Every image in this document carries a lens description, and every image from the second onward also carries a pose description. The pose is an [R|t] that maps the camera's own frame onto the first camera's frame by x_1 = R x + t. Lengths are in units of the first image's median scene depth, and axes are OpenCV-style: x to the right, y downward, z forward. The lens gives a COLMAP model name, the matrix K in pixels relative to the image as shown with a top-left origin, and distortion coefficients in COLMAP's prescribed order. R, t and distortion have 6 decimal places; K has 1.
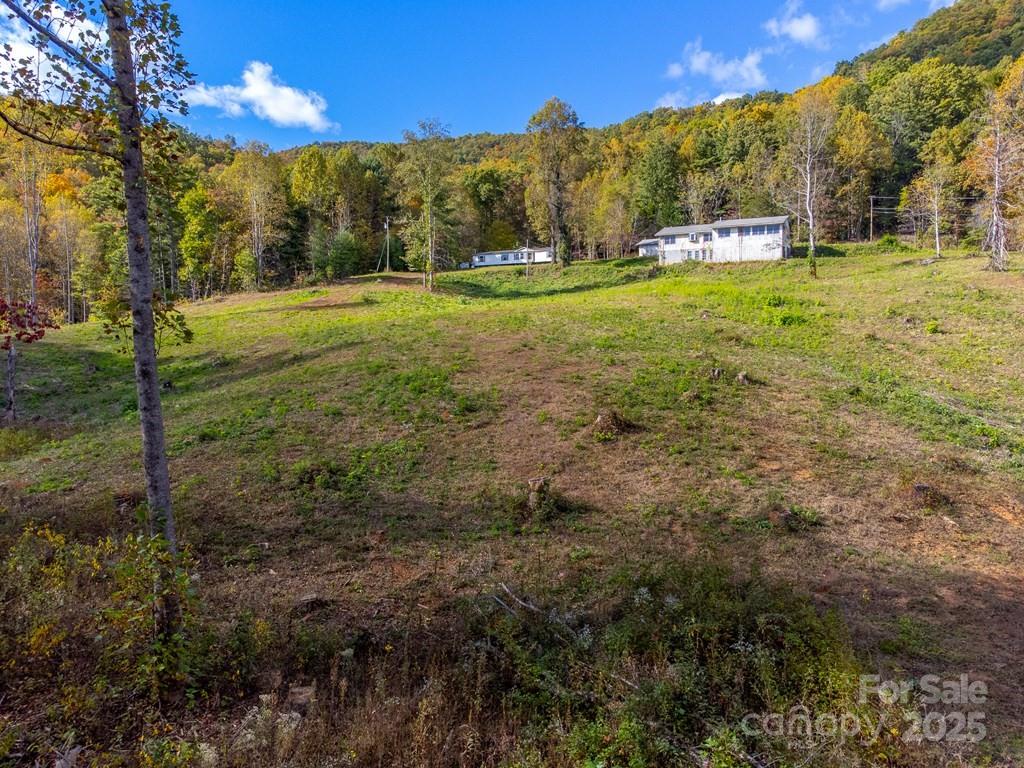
lens RADIAL K [[770.6, 0, 513.7], [0, 770.6, 379.4], [0, 0, 1]] dist [0.021678, 0.012919]
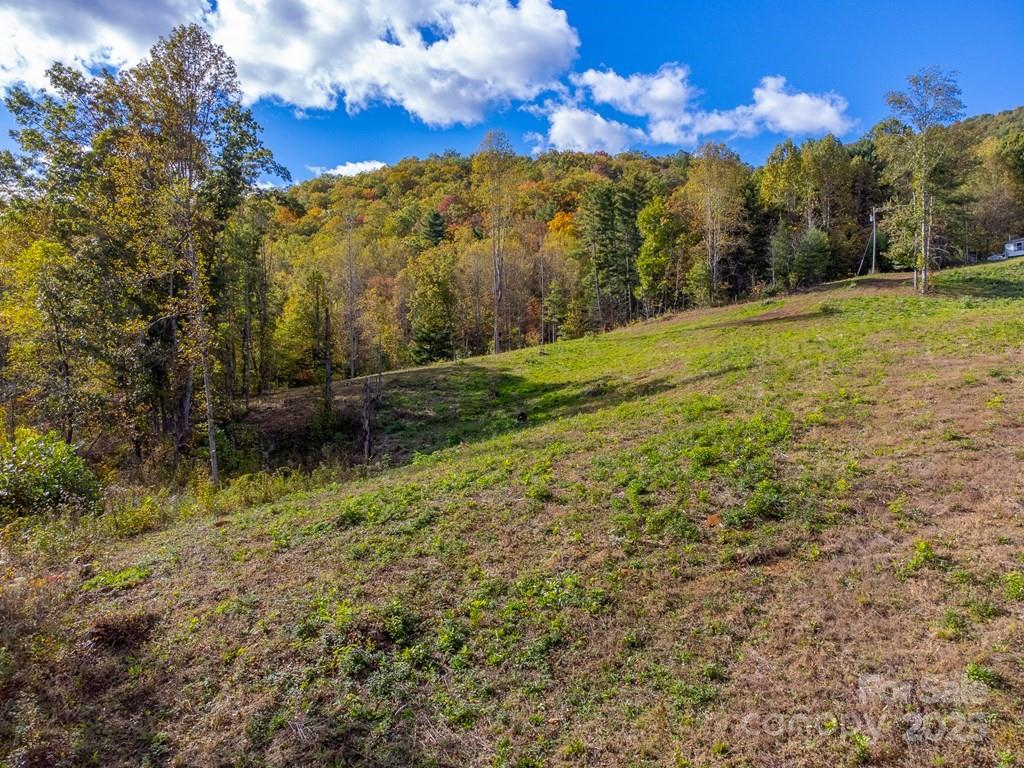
lens RADIAL K [[754.3, 0, 507.7], [0, 754.3, 370.6], [0, 0, 1]] dist [0.000062, 0.005816]
pose [[0.779673, -0.000445, -0.626186, 0.037576], [-0.019188, 0.999513, -0.024601, -0.012247], [0.625892, 0.031196, 0.779285, 0.161198]]
